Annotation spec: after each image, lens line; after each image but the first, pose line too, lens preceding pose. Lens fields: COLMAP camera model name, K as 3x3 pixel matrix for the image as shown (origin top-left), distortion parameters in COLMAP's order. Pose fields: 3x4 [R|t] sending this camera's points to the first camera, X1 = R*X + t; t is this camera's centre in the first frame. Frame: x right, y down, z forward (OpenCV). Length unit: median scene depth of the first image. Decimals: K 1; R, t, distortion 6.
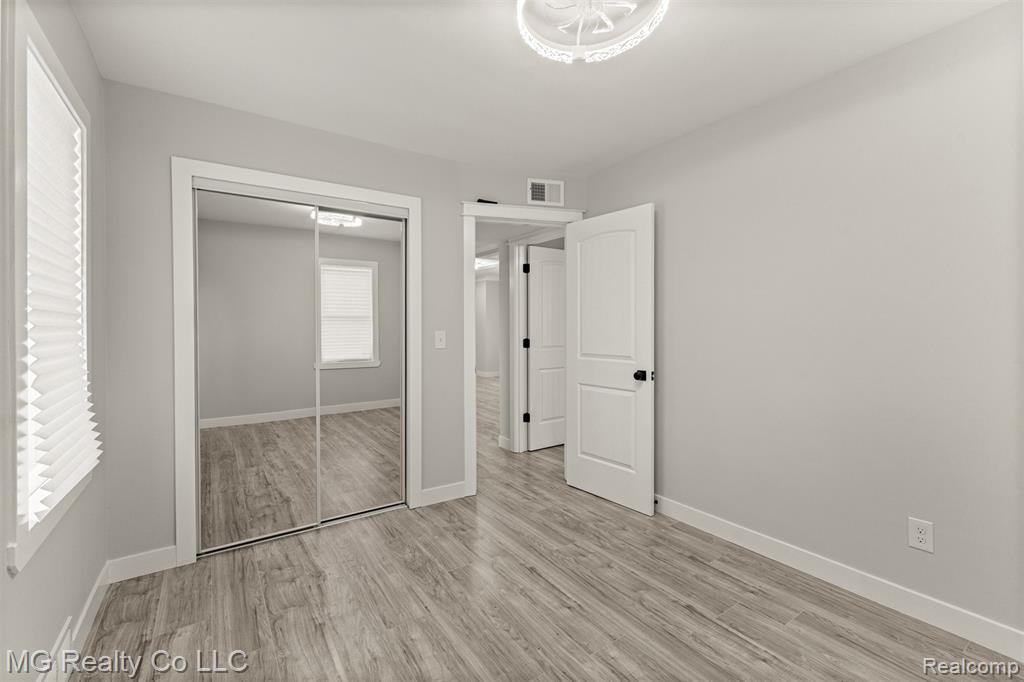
lens RADIAL K [[444.1, 0, 512.8], [0, 444.1, 333.3], [0, 0, 1]] dist [0.008705, -0.000295]
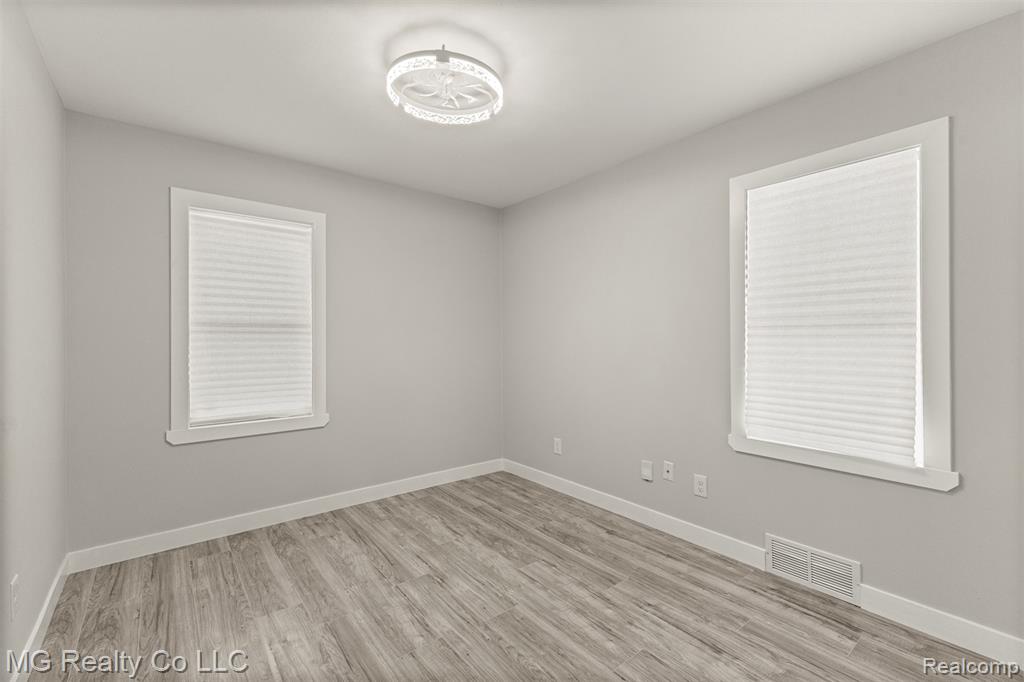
lens RADIAL K [[444.1, 0, 512.0], [0, 444.1, 339.1], [0, 0, 1]] dist [0.008705, -0.000295]
pose [[-0.997584, 0.007771, -0.069037, 0.068548], [0.006832, 0.999881, 0.013831, -0.023932], [0.069137, 0.013326, -0.997518, 2.019091]]
